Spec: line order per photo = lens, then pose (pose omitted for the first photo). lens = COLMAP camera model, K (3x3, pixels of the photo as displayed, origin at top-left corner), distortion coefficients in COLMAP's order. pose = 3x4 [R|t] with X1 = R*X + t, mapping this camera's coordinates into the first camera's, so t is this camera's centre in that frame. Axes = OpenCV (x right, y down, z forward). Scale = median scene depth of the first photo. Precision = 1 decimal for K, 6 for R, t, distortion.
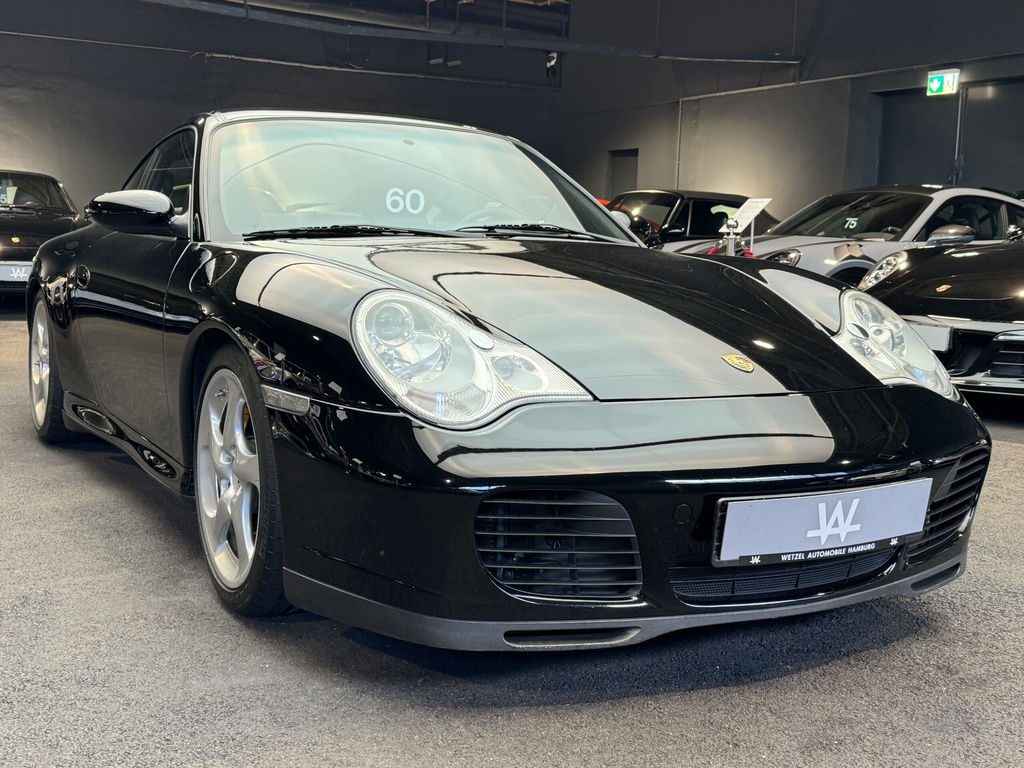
lens RADIAL K [[1205.3, 0, 506.2], [0, 1205.3, 385.5], [0, 0, 1]] dist [0.064338, 0.000000]
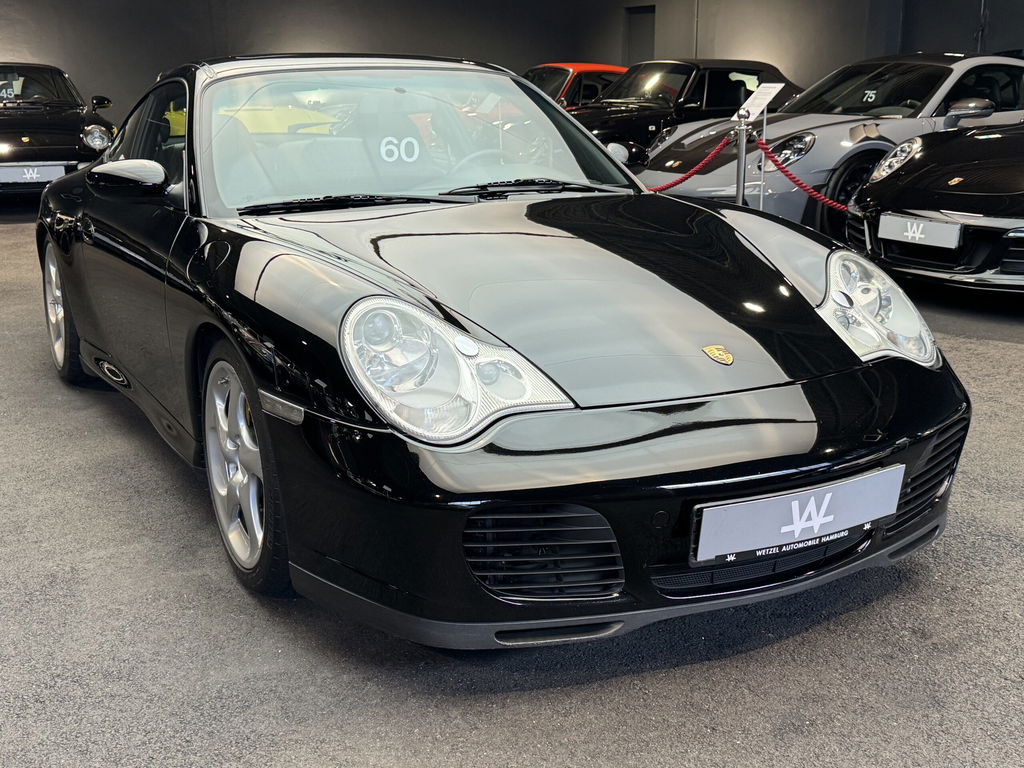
lens RADIAL K [[1205.3, 0, 507.7], [0, 1205.3, 389.6], [0, 0, 1]] dist [0.064338, 0.000000]
pose [[0.999174, -0.031748, -0.025383, 0.038633], [0.034776, 0.990976, 0.129448, -0.129427], [0.021045, -0.130224, 0.991261, -0.025544]]
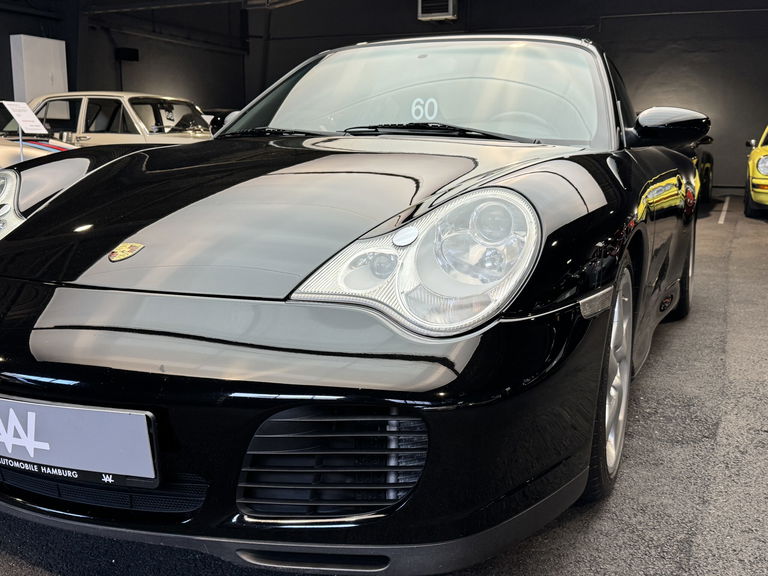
lens RADIAL K [[839.6, 0, 387.6], [0, 839.6, 284.6], [0, 0, 1]] dist [0.033188, 0.000000]
pose [[0.613749, 0.104098, -0.782608, 0.841281], [-0.090286, 0.994021, 0.061413, -0.052407], [0.784322, 0.032967, 0.619478, 0.763810]]
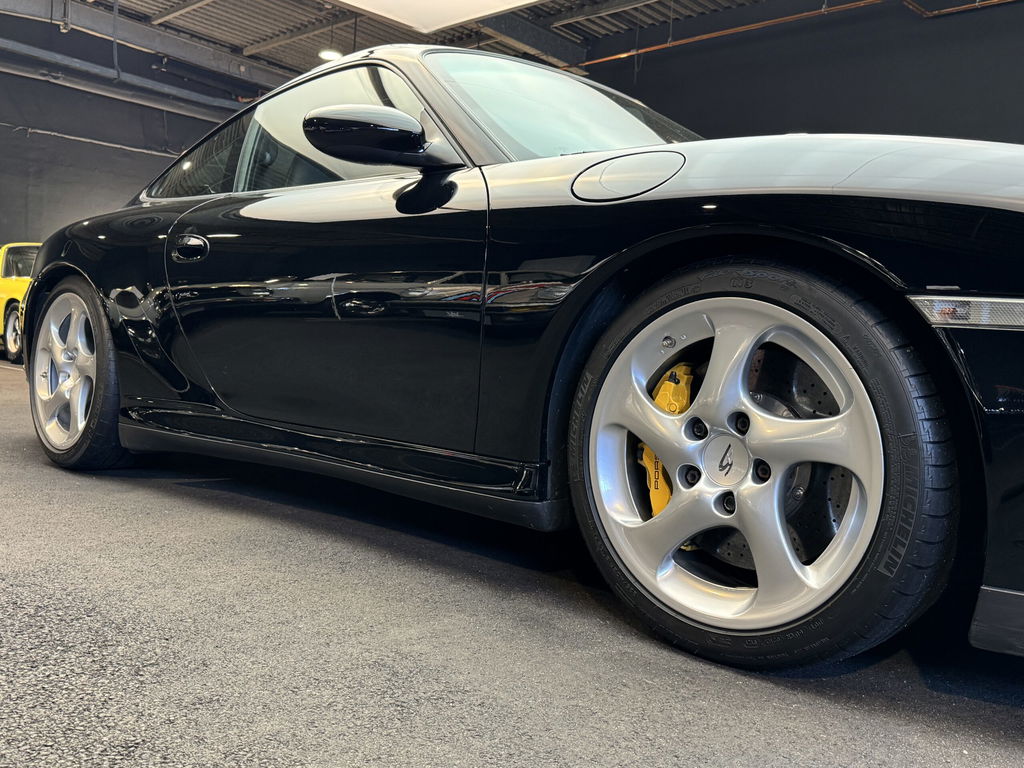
lens RADIAL K [[956.2, 0, 487.2], [0, 956.2, 390.2], [0, 0, 1]] dist [0.038878, 0.000000]
pose [[0.960315, 0.007556, 0.278814, -0.562362], [0.011752, 0.997649, -0.067511, 0.080325], [-0.278669, 0.068109, 0.957969, 0.593556]]
